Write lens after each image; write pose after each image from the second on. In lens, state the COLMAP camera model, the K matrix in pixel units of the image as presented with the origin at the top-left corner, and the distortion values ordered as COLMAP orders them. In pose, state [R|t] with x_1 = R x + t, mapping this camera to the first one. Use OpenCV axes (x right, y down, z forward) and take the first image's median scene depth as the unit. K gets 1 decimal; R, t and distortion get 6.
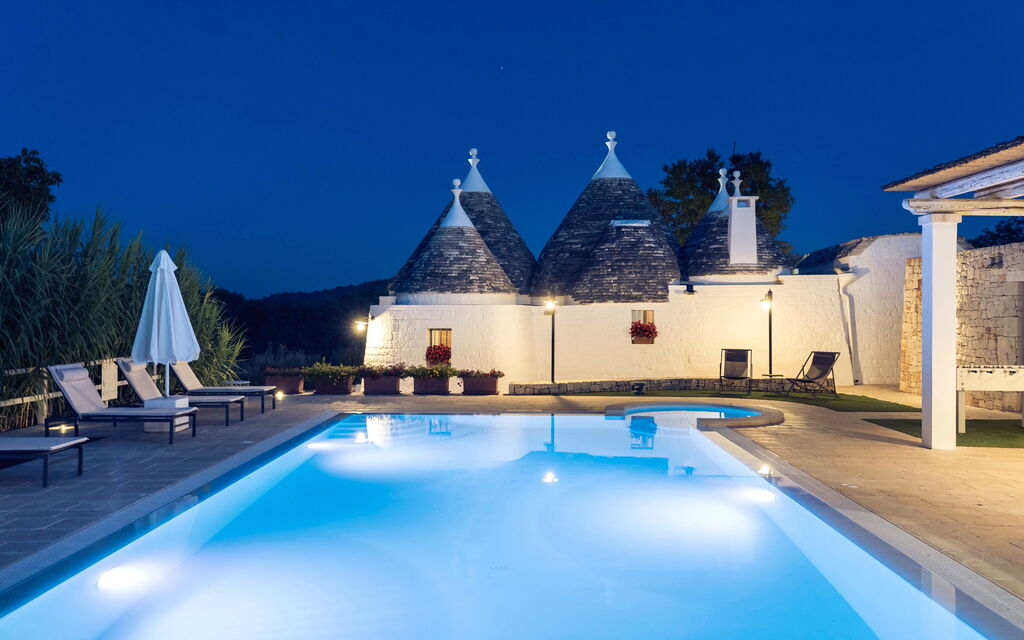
lens RADIAL K [[891.8, 0, 512.7], [0, 891.8, 288.8], [0, 0, 1]] dist [0.008965, -0.000997]
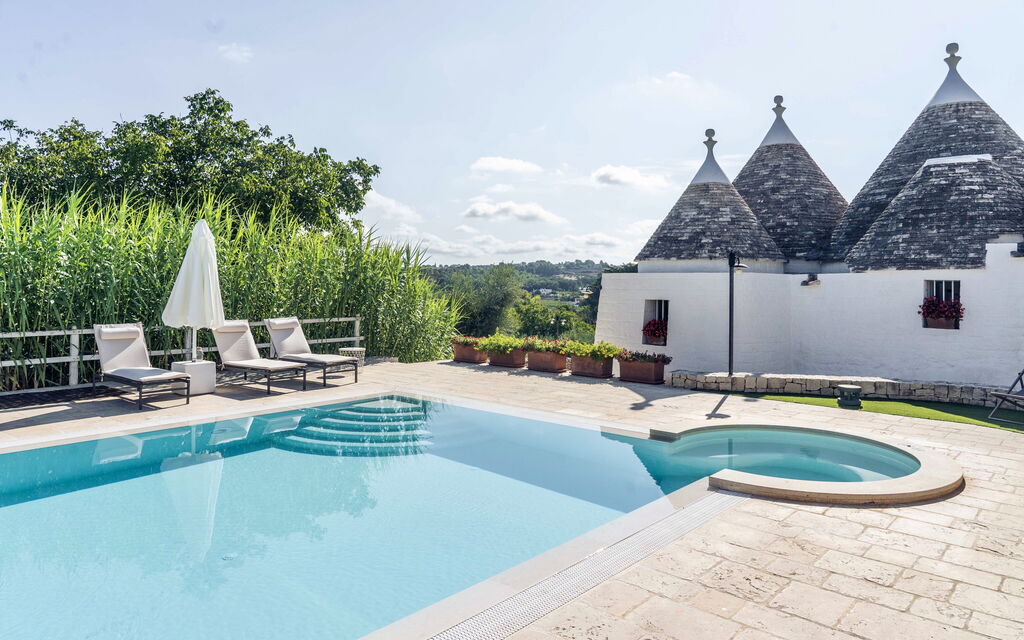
lens RADIAL K [[717.3, 0, 504.9], [0, 717.3, 252.9], [0, 0, 1]] dist [-0.011418, -0.001671]
pose [[0.764932, -0.019671, -0.643811, 0.241479], [0.010871, 0.999785, -0.017632, 0.008536], [0.644020, 0.006488, 0.764981, 0.345418]]
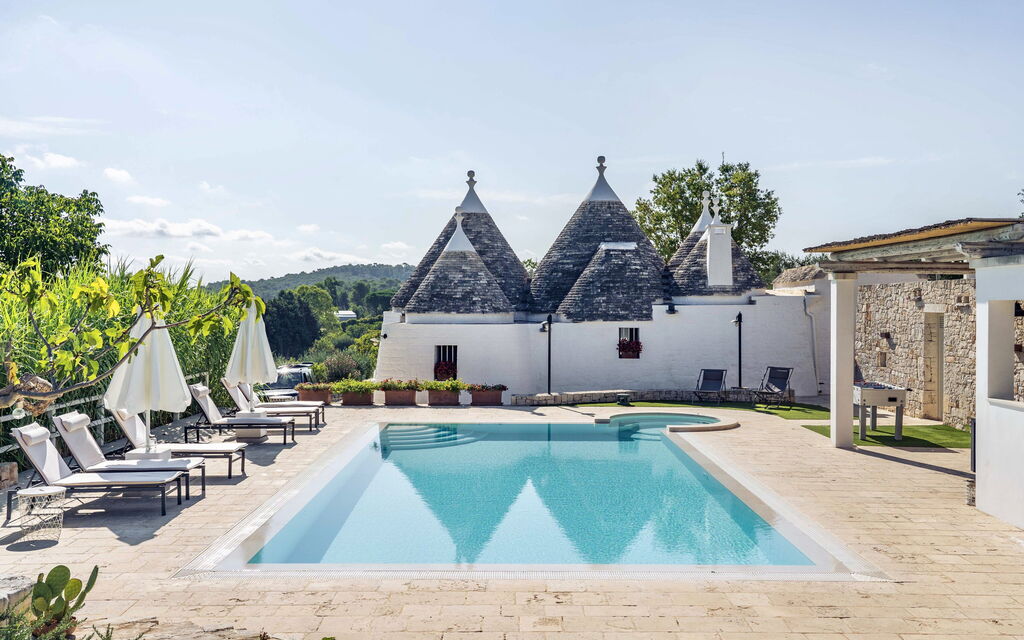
lens RADIAL K [[1051.5, 0, 506.5], [0, 1051.5, 273.7], [0, 0, 1]] dist [0.015878, 0.000000]
pose [[0.999865, -0.000765, 0.016424, -0.026866], [0.000771, 1.000000, -0.000390, -0.042080], [-0.016423, 0.000402, 0.999865, -0.295597]]
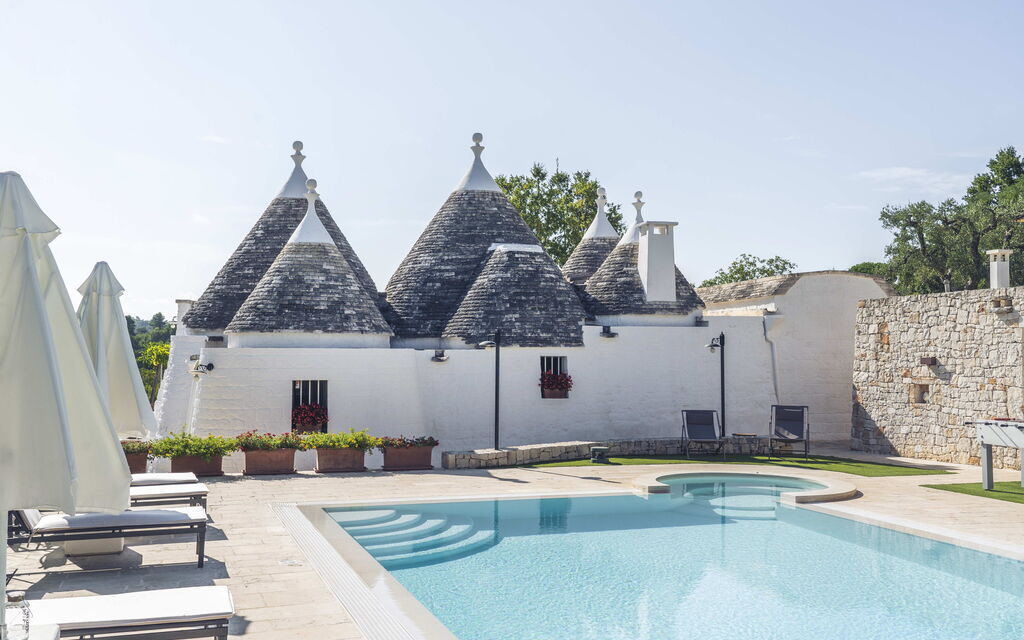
lens RADIAL K [[1051.5, 0, 520.9], [0, 1051.5, 294.4], [0, 0, 1]] dist [0.015878, 0.000000]
pose [[0.936446, 0.023878, 0.349998, -0.212164], [-0.012388, 0.999309, -0.035030, 0.001746], [-0.350593, 0.028468, 0.936095, 0.119657]]
